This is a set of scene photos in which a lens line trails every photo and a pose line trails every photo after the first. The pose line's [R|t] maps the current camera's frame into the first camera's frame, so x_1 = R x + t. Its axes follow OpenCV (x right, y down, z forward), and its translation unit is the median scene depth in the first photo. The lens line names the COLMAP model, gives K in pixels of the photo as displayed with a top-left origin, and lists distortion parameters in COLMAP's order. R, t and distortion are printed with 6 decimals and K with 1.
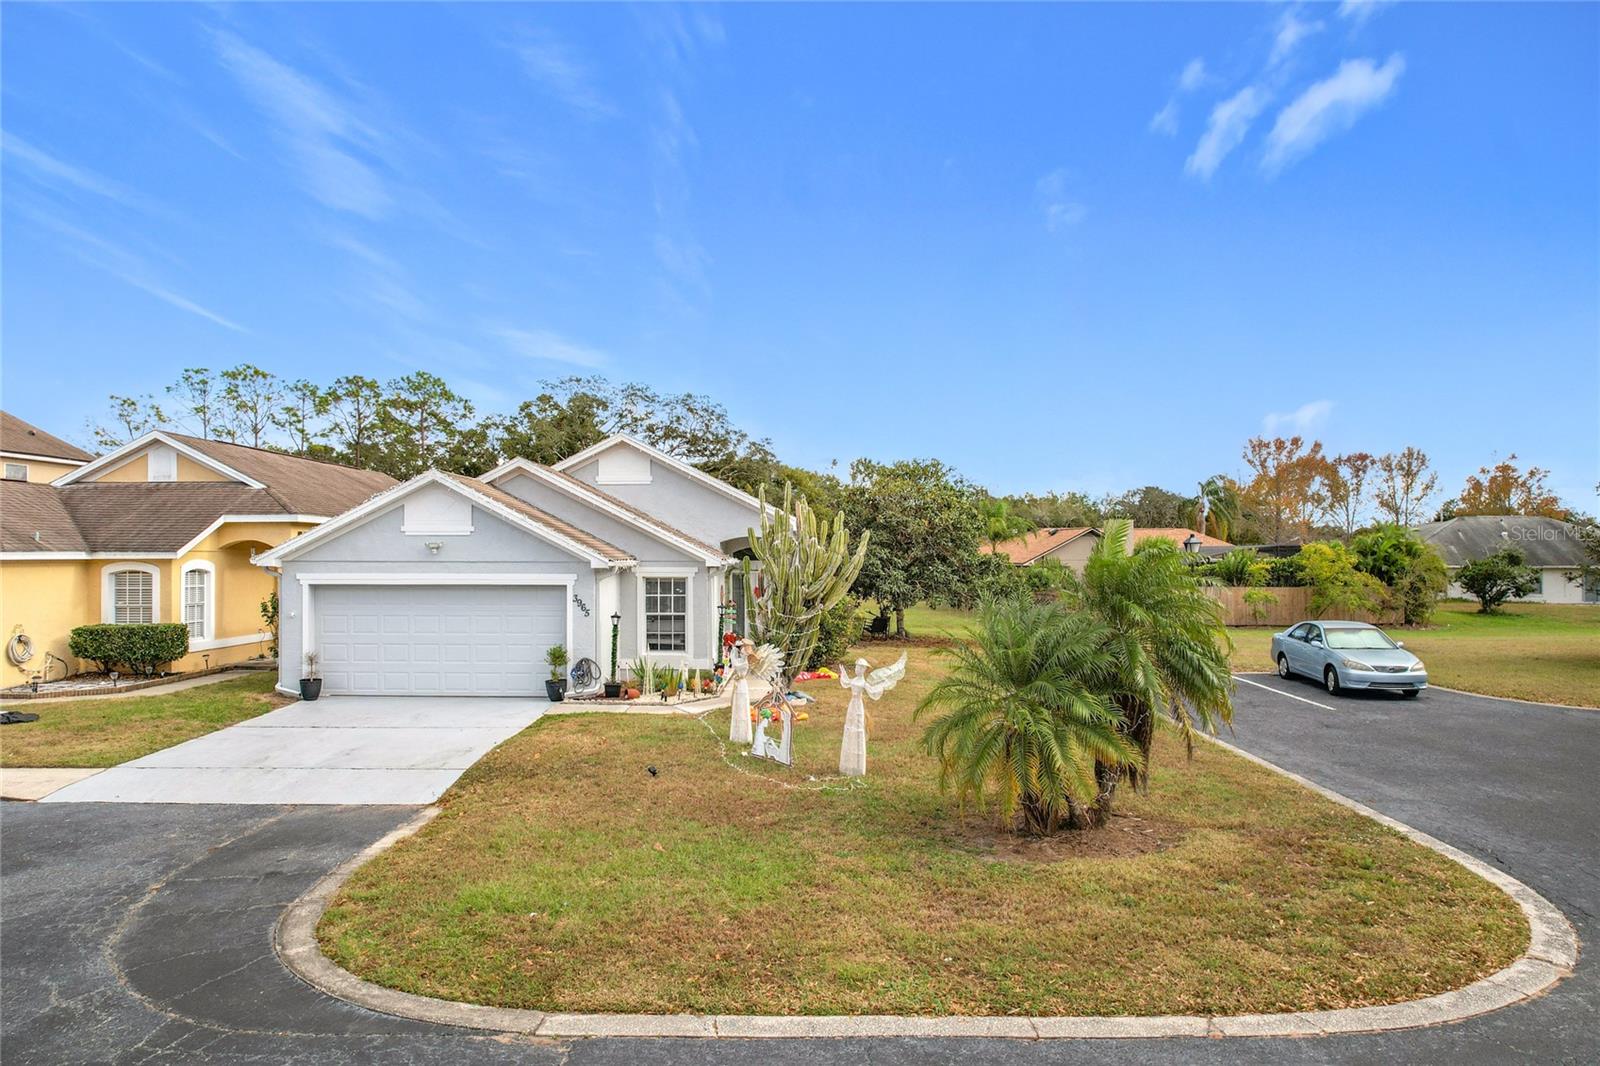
lens RADIAL K [[1002.3, 0, 800.5], [0, 1002.3, 555.5], [0, 0, 1]] dist [-0.065227, 0.058200]
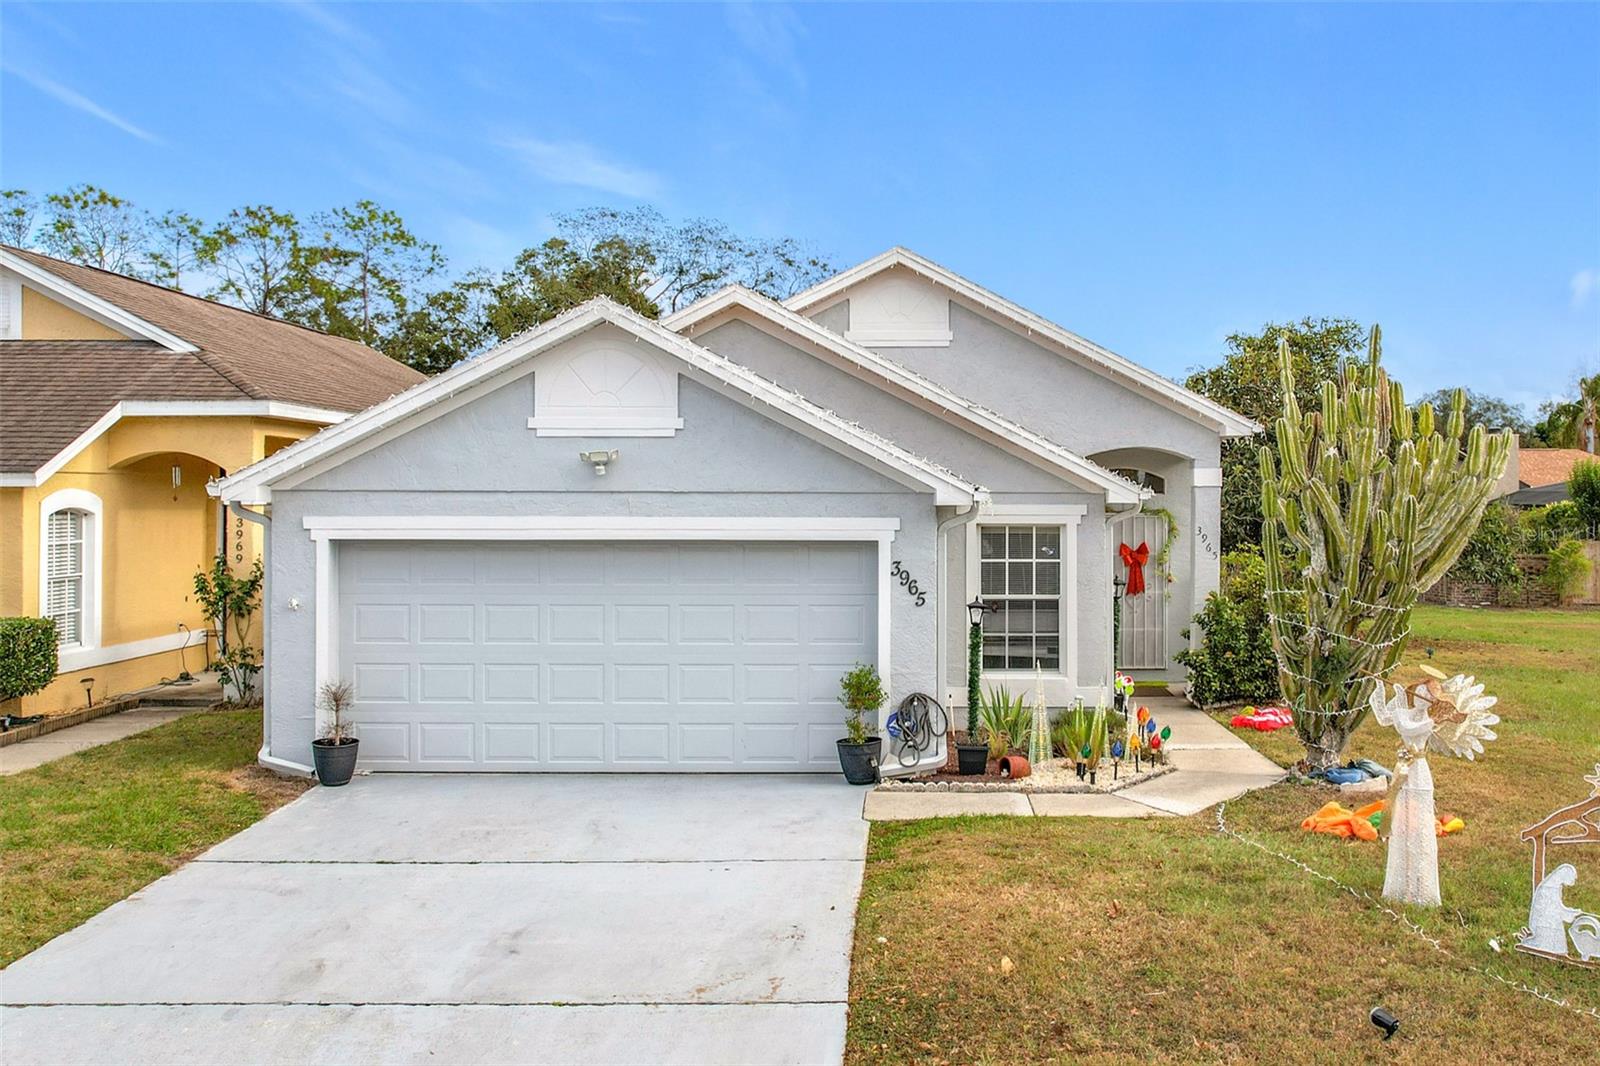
lens RADIAL K [[1463.8, 0, 923.6], [0, 1463.8, 483.5], [0, 0, 1]] dist [-0.065011, 0.042740]
pose [[0.999539, 0.001168, 0.030349, -0.205981], [-0.000956, 0.999975, -0.006983, 0.006134], [-0.030357, 0.006951, 0.999515, 0.262164]]
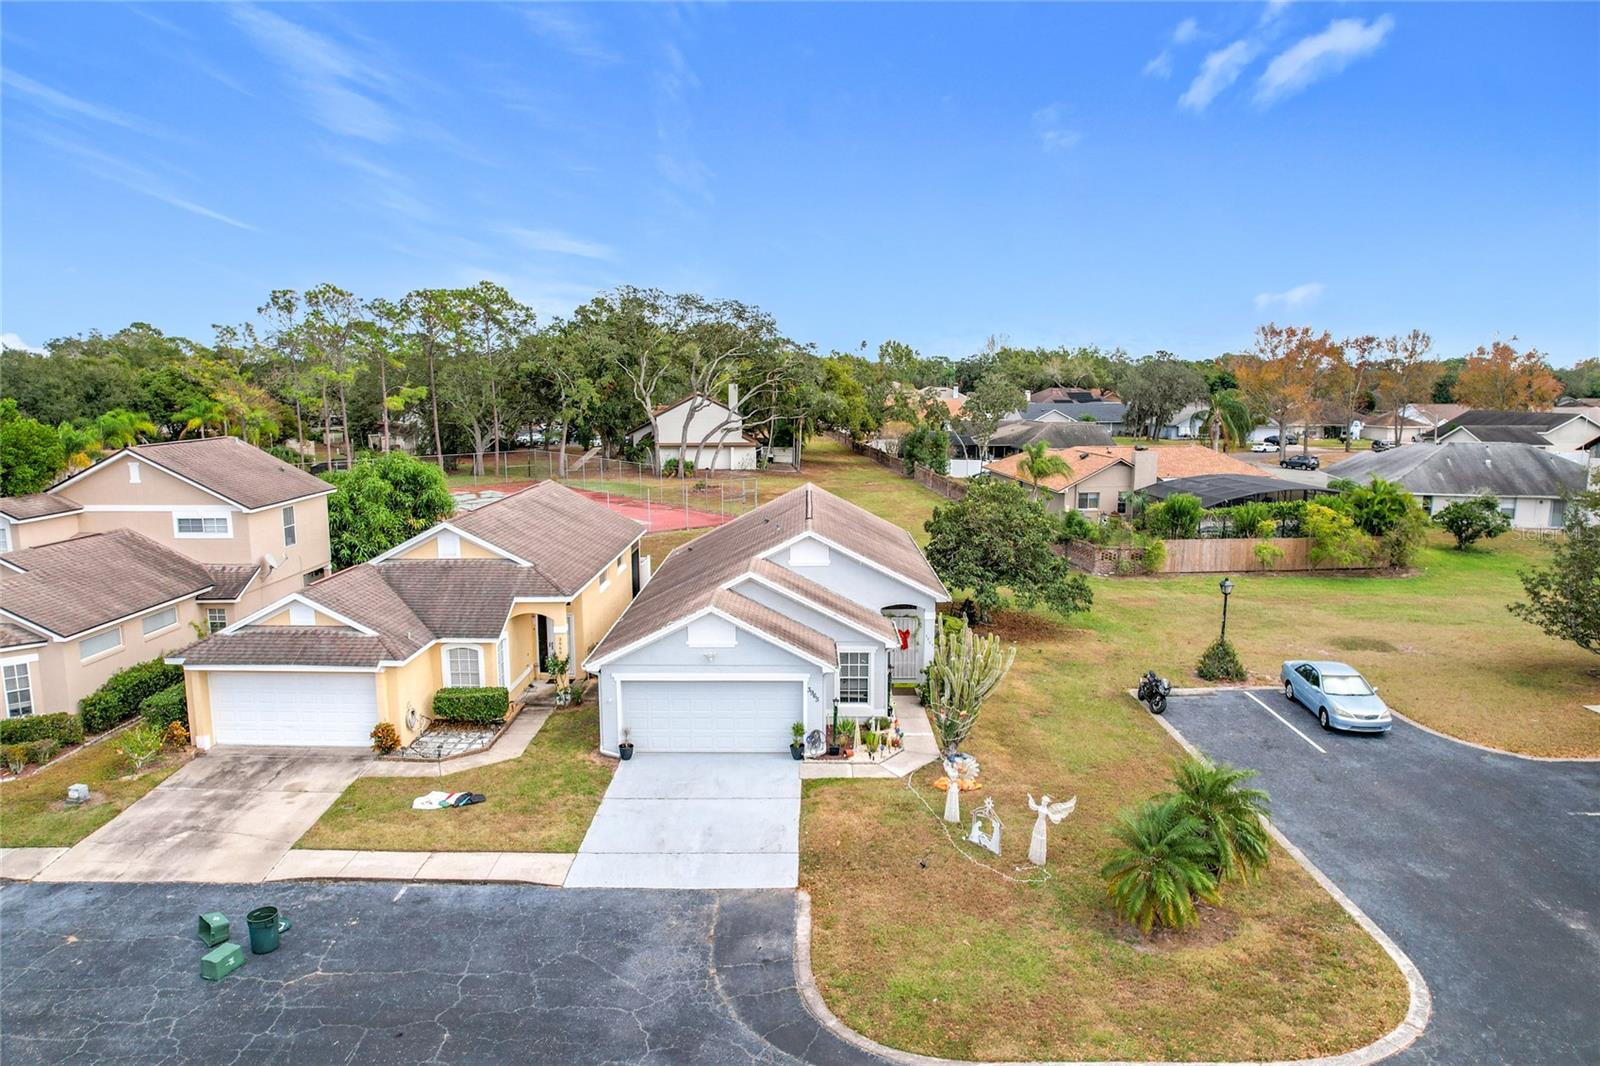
lens RADIAL K [[1009.4, 0, 801.6], [0, 1009.4, 533.4], [0, 0, 1]] dist [-0.061074, 0.058871]
pose [[0.999956, -0.001044, 0.009353, -0.220345], [-0.000481, 0.986850, 0.161638, -0.366238], [-0.009399, -0.161635, 0.986806, -0.352261]]
